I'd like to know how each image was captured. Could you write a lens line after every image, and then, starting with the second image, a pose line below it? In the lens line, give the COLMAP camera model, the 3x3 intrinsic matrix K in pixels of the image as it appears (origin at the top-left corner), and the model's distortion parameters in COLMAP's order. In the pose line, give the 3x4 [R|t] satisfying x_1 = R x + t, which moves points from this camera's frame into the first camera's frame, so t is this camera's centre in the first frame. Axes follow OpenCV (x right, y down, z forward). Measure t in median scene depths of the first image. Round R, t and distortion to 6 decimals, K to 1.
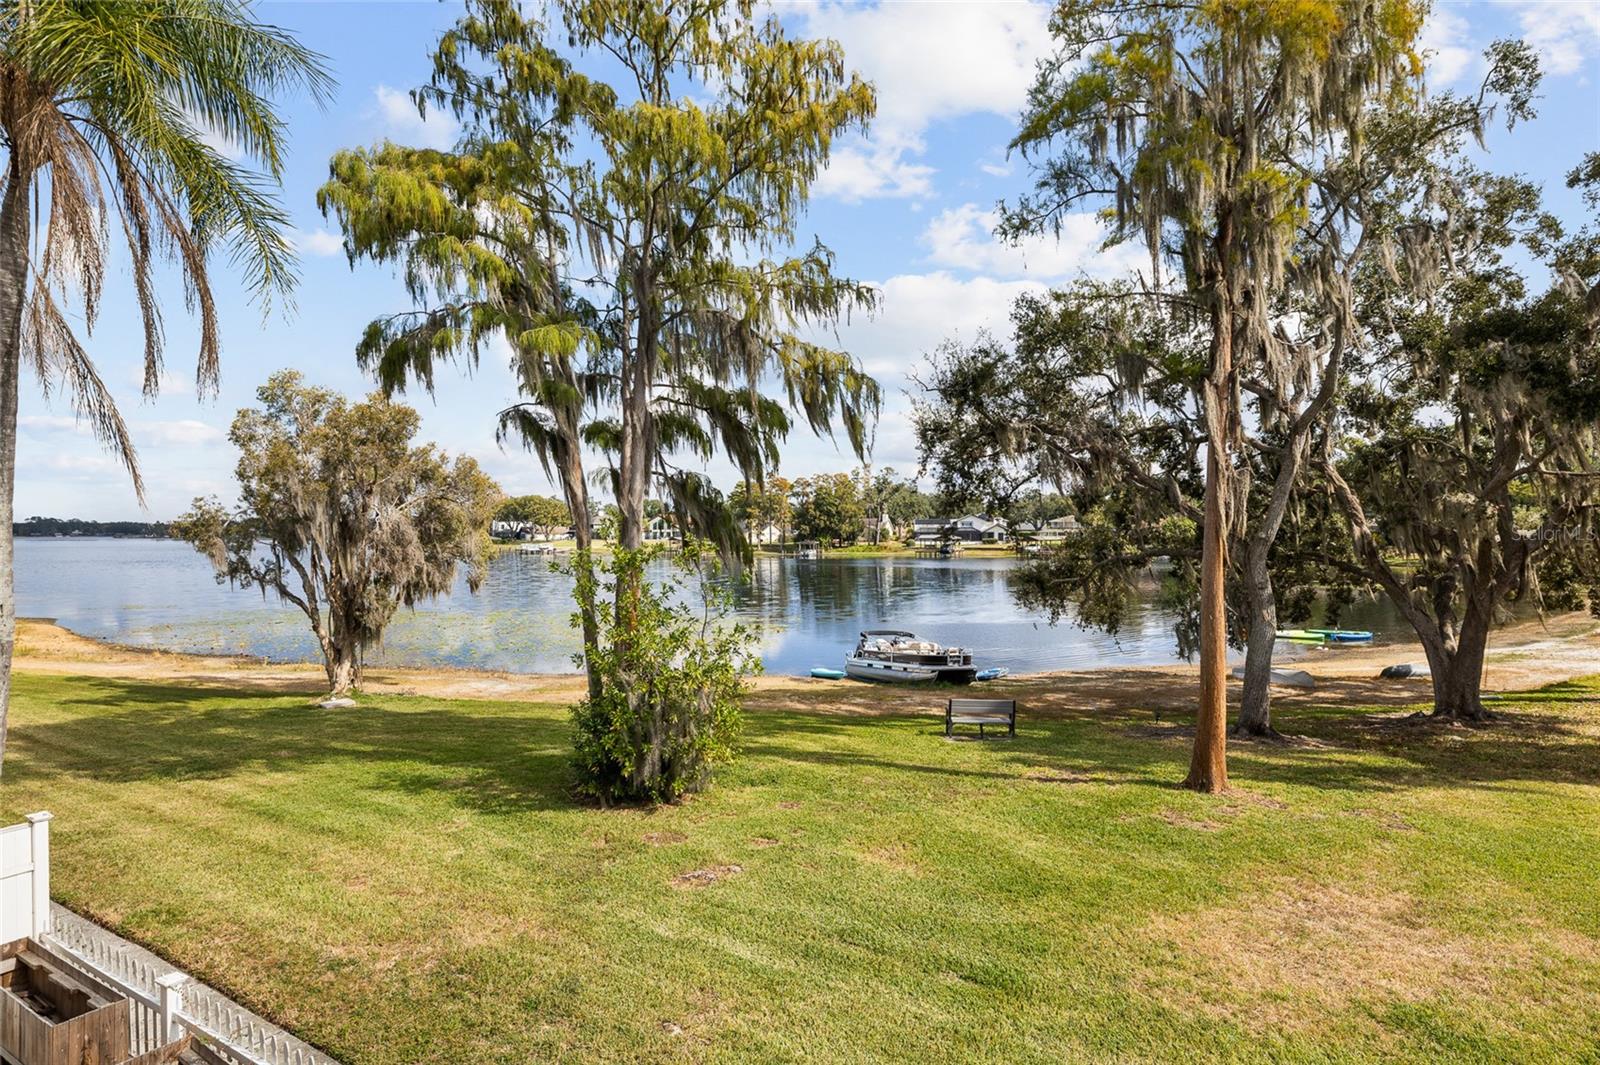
lens RADIAL K [[868.4, 0, 790.4], [0, 868.4, 550.5], [0, 0, 1]] dist [-0.001106, -0.001202]
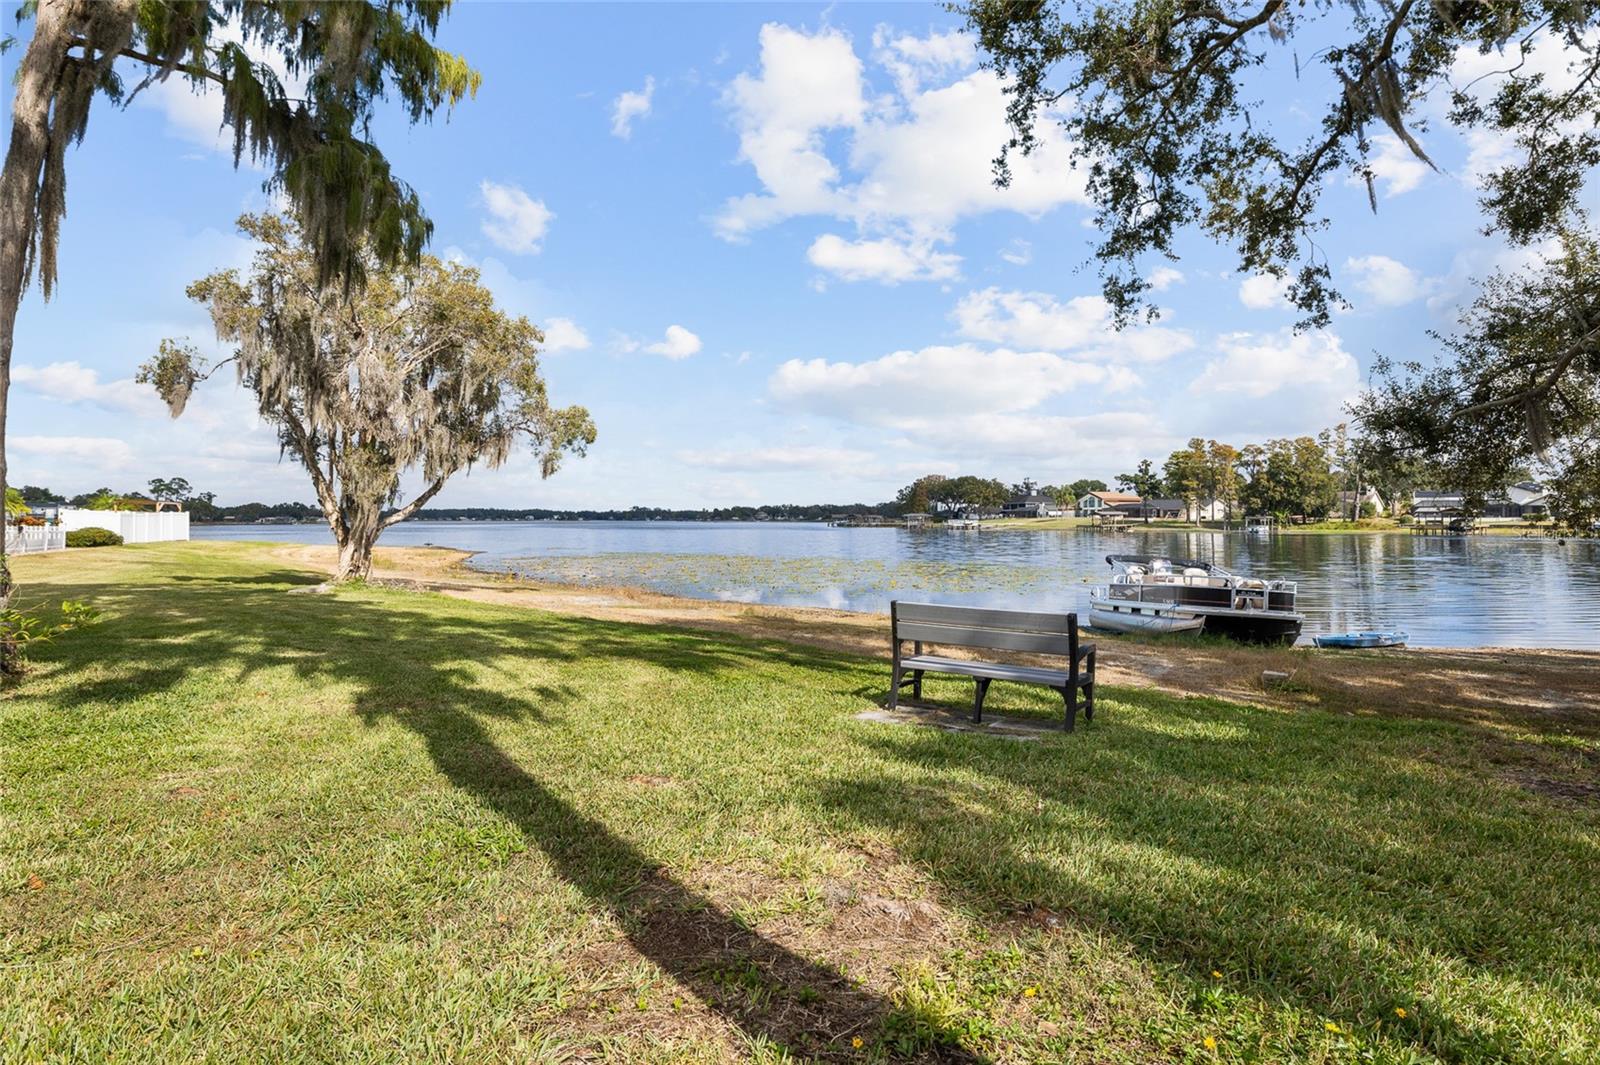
lens RADIAL K [[811.0, 0, 802.6], [0, 811.0, 522.0], [0, 0, 1]] dist [0.002195, 0.000861]
pose [[0.867163, 0.002341, -0.498020, 0.387422], [-0.011500, 0.999816, -0.015324, 0.174940], [0.497892, 0.019015, 0.867030, 0.839902]]
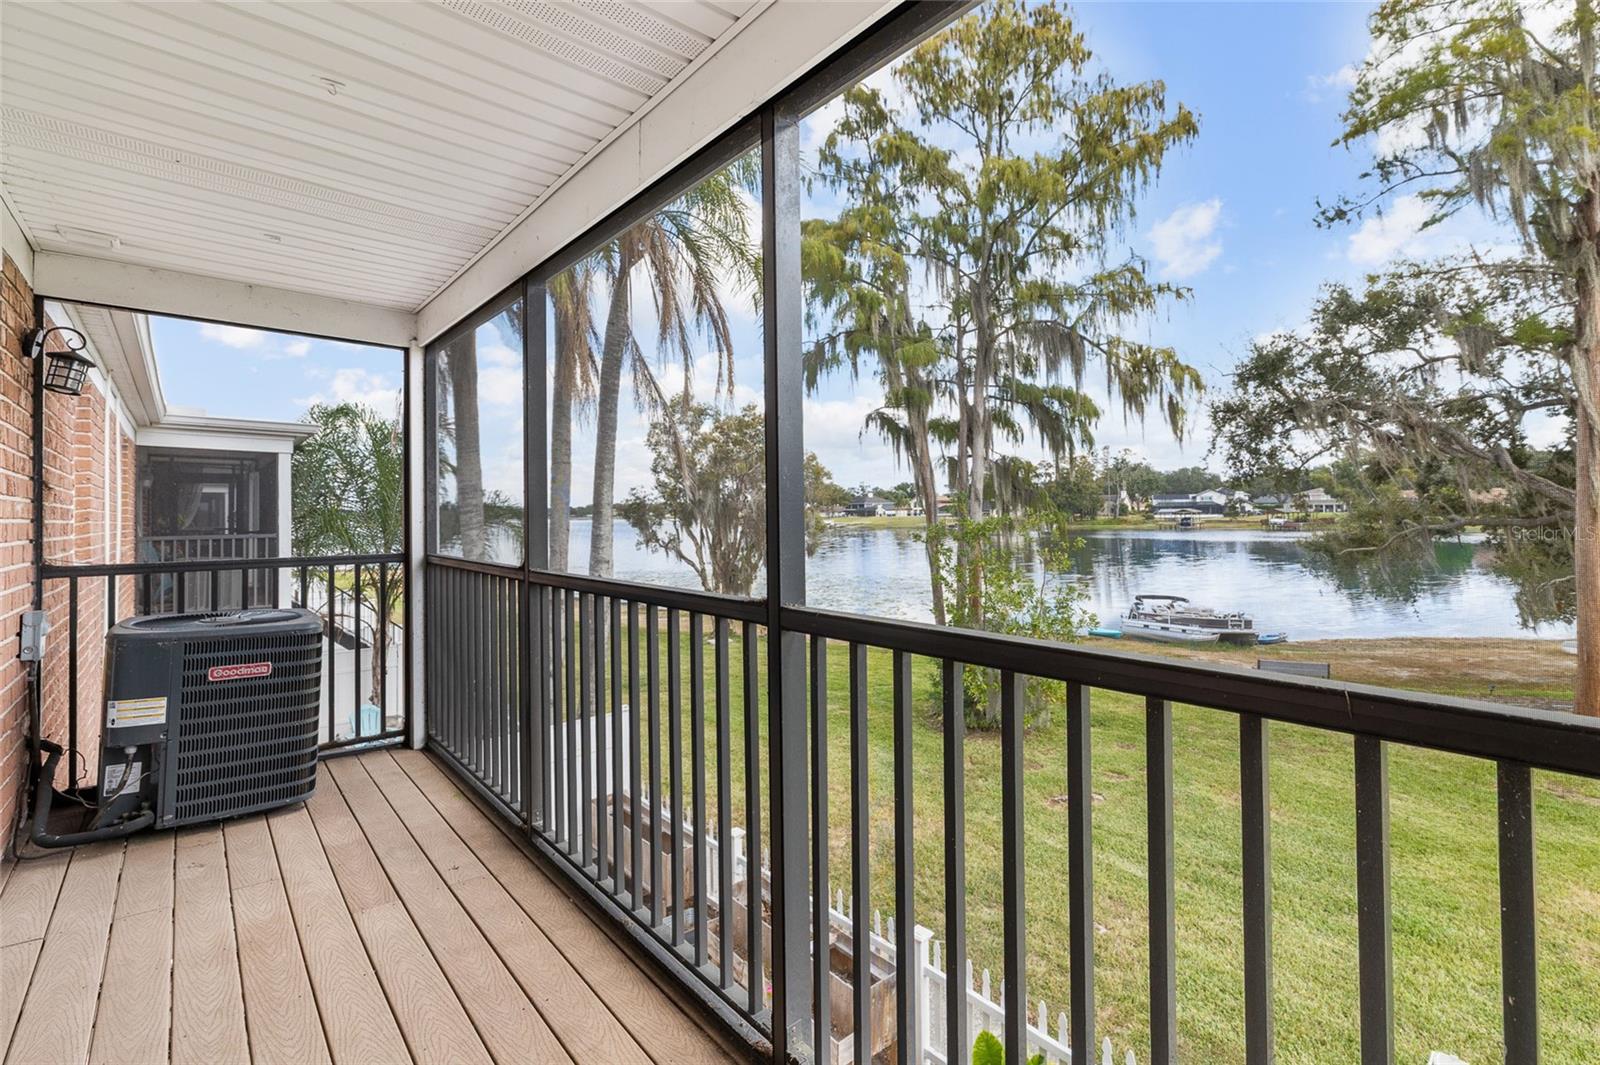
lens RADIAL K [[721.6, 0, 799.3], [0, 721.6, 500.4], [0, 0, 1]] dist [-0.007998, 0.000587]
pose [[0.952700, -0.016613, -0.303458, -0.102382], [0.006294, 0.999369, -0.034952, 0.002057], [0.303847, 0.031389, 0.952204, -0.032626]]
